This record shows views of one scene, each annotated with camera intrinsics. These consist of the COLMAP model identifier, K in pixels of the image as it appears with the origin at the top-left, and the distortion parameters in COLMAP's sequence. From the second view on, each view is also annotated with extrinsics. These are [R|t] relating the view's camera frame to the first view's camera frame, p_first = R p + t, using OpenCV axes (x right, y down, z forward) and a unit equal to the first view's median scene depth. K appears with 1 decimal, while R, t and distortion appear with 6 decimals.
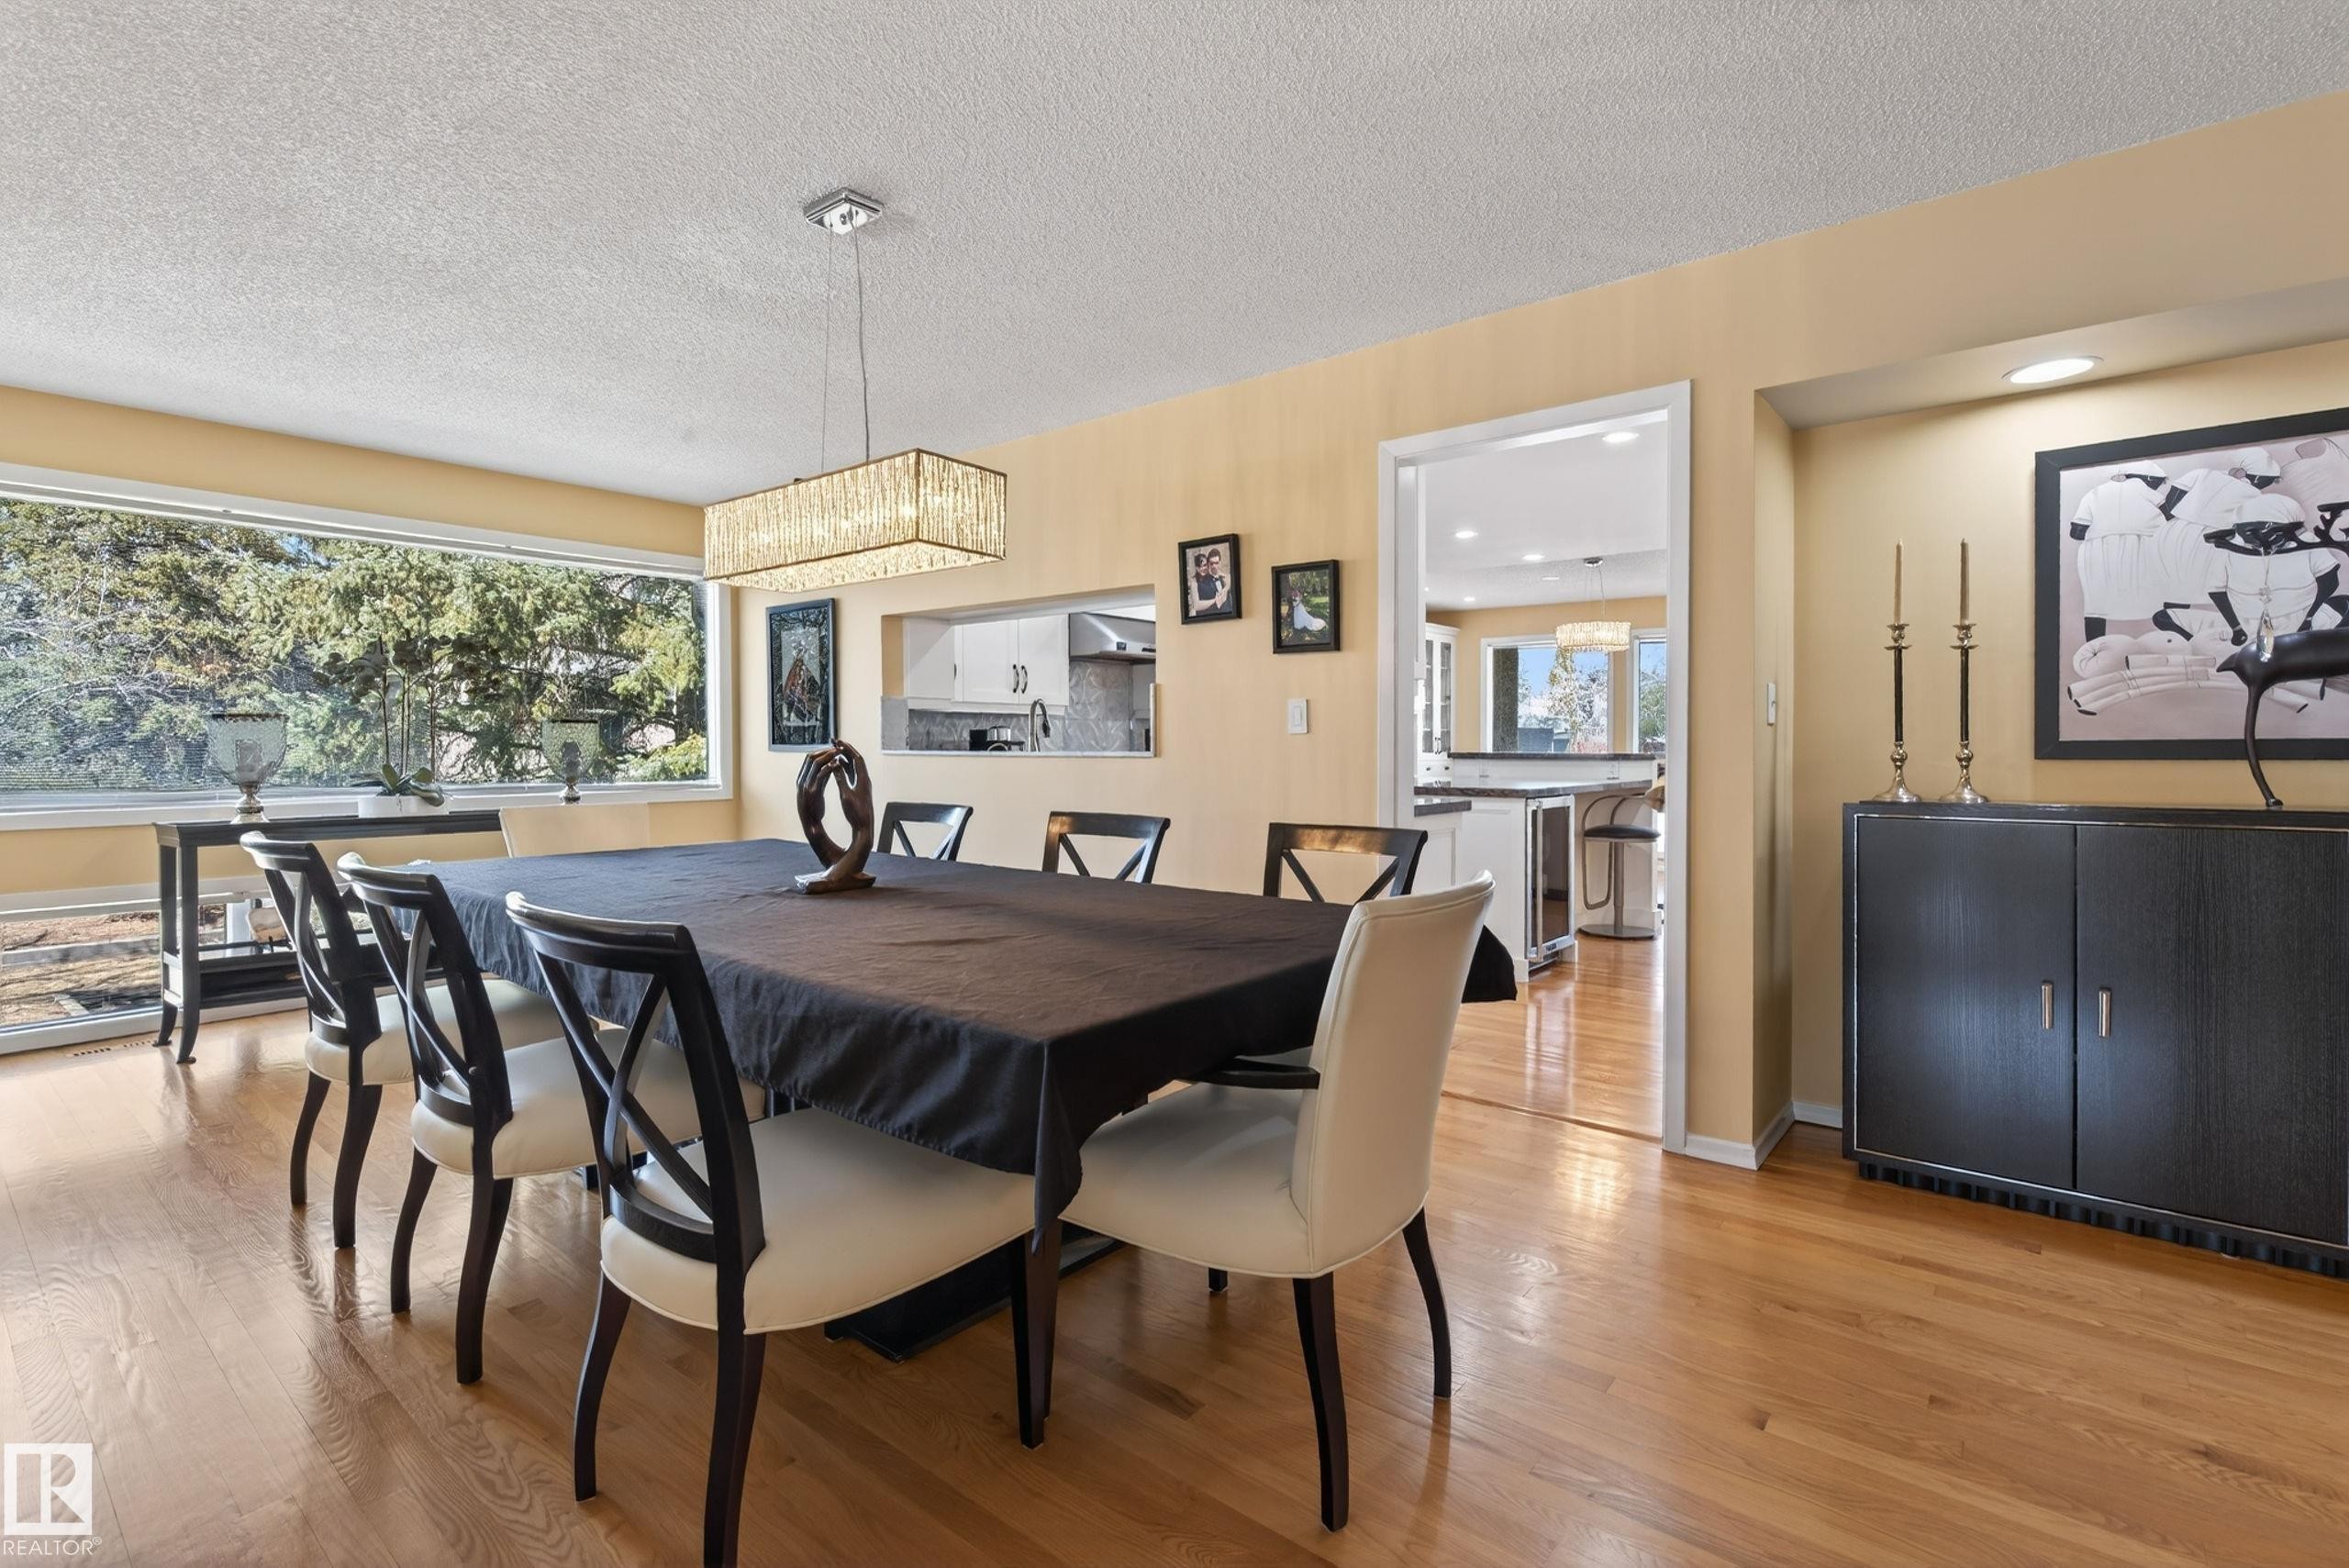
lens RADIAL K [[1085.9, 0, 1186.7], [0, 1085.9, 740.6], [0, 0, 1]] dist [-0.000937, -0.000005]
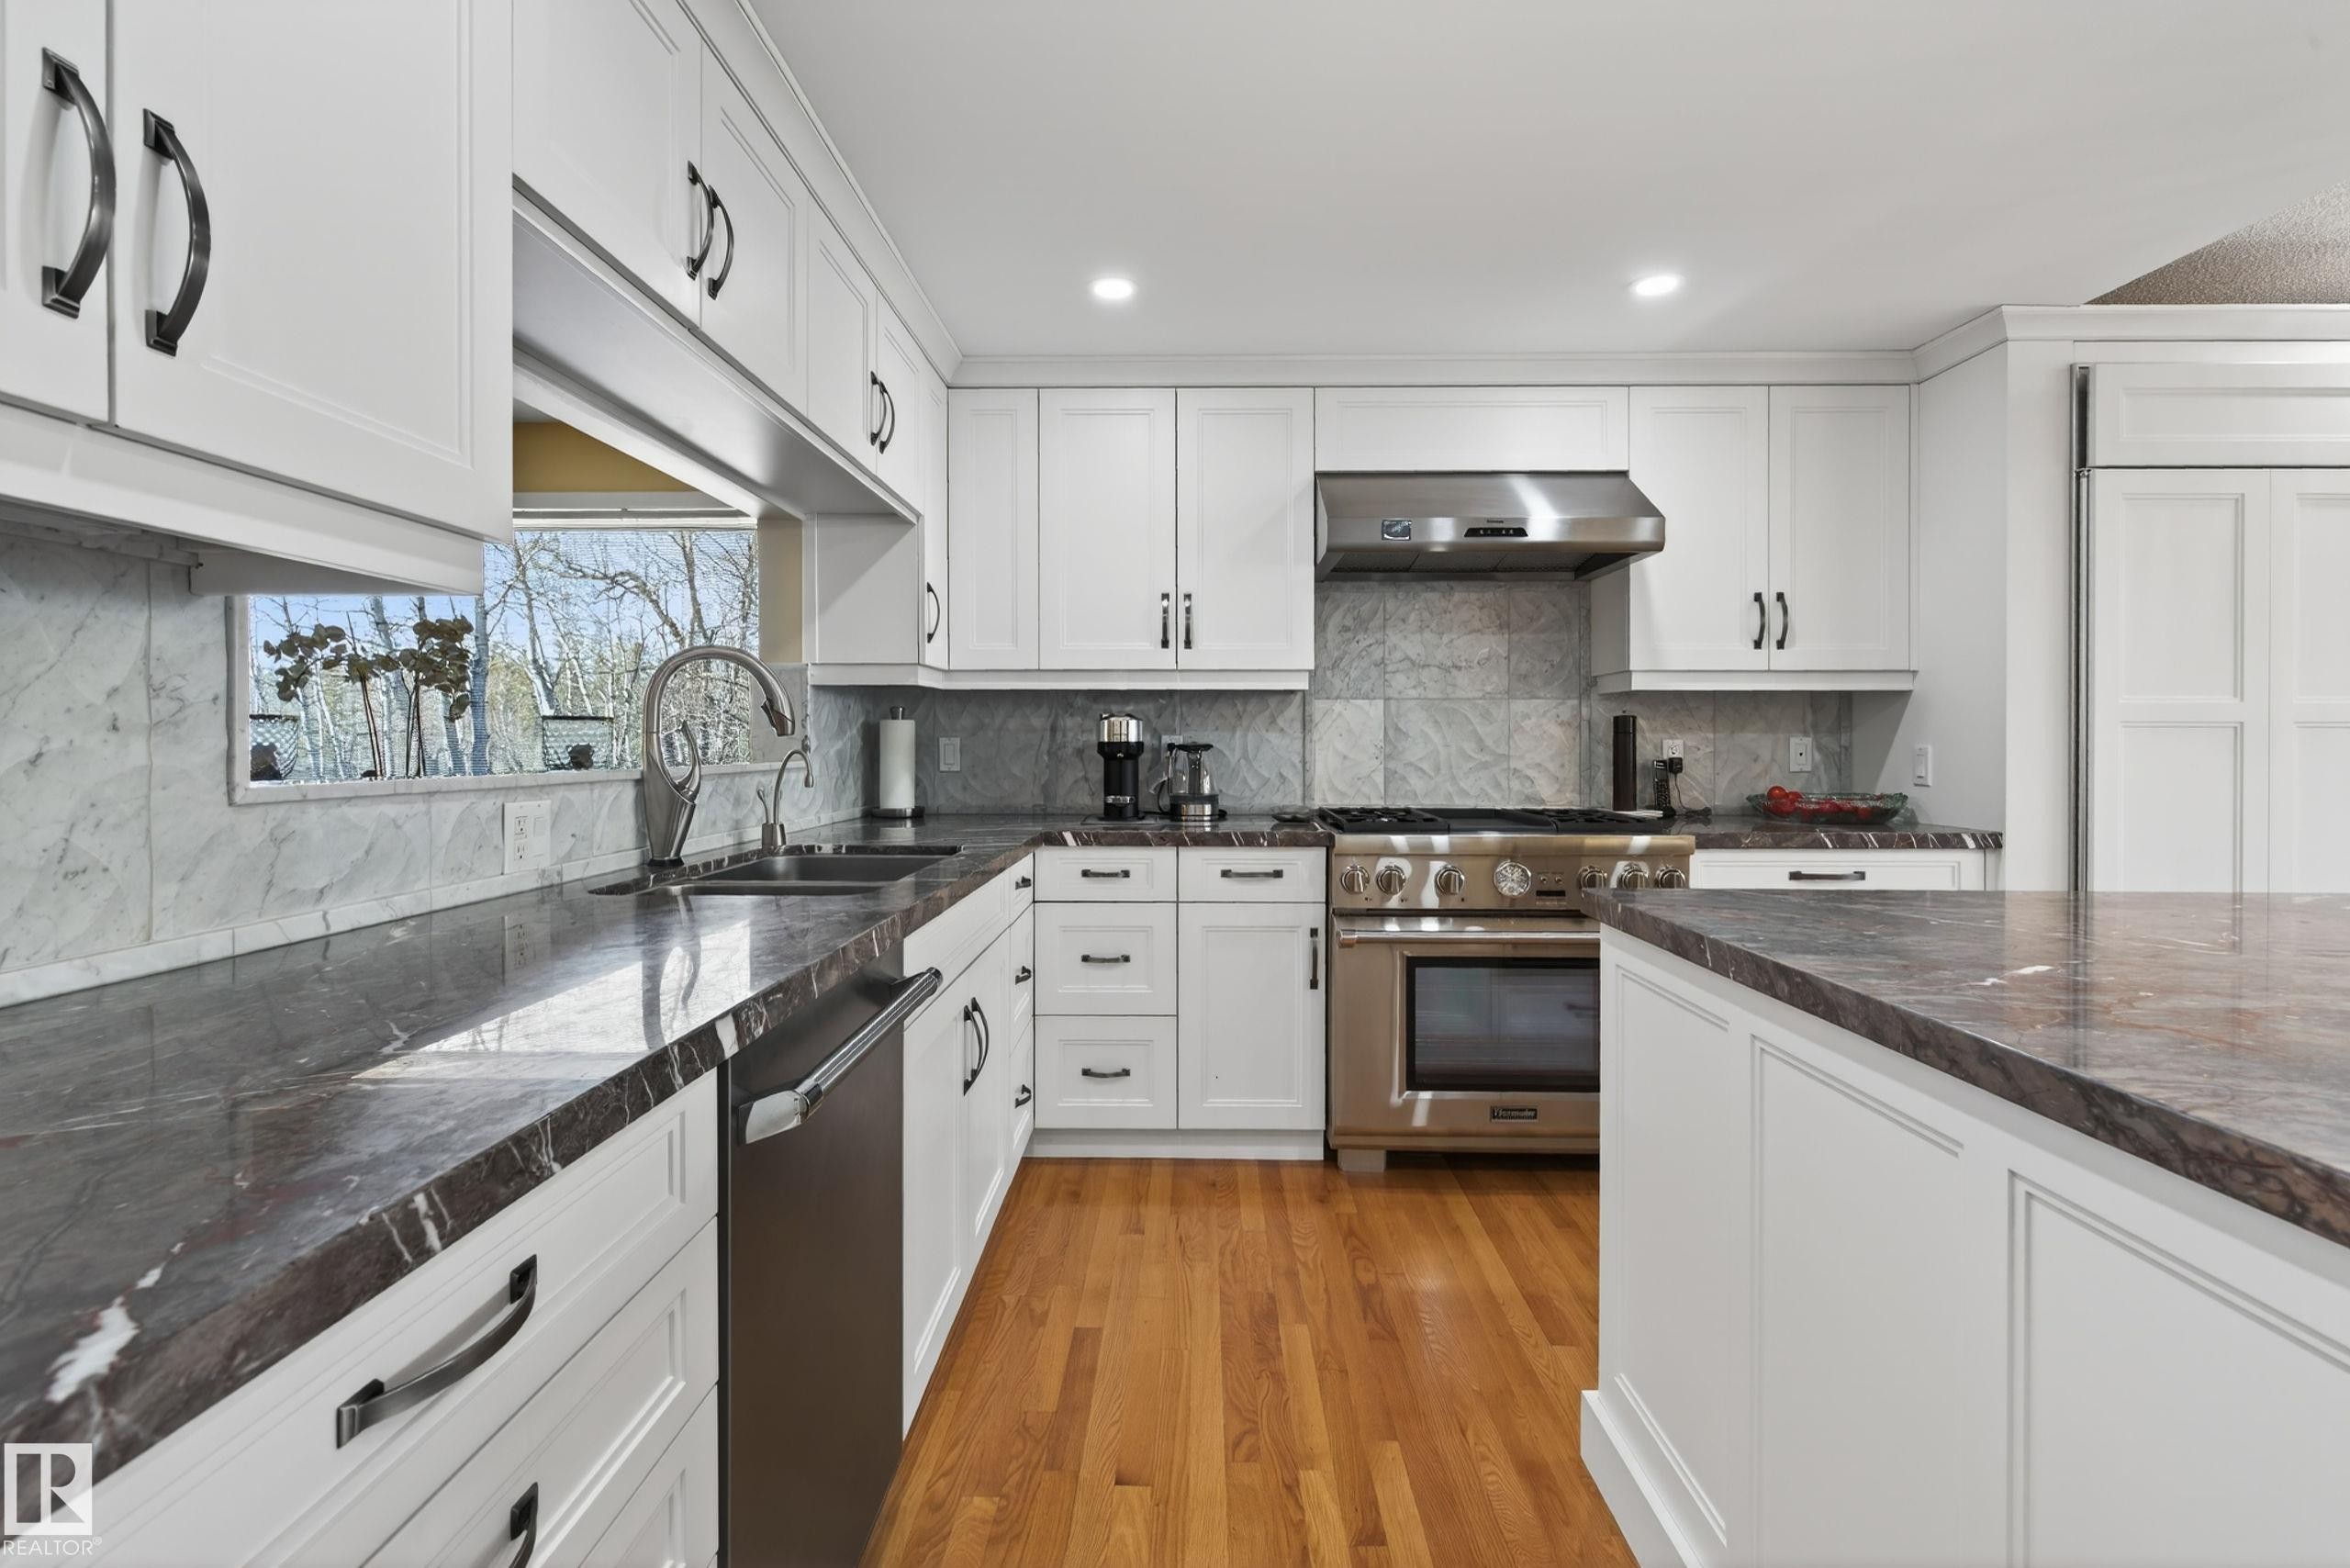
lens RADIAL K [[1086.5, 0, 1187.2], [0, 1086.5, 740.6], [0, 0, 1]] dist [-0.000937, -0.000005]
pose [[0.628662, -0.002229, -0.777676, 0.217739], [-0.000149, 0.999996, -0.002987, 0.000526], [0.777679, 0.001994, 0.628658, 0.641710]]
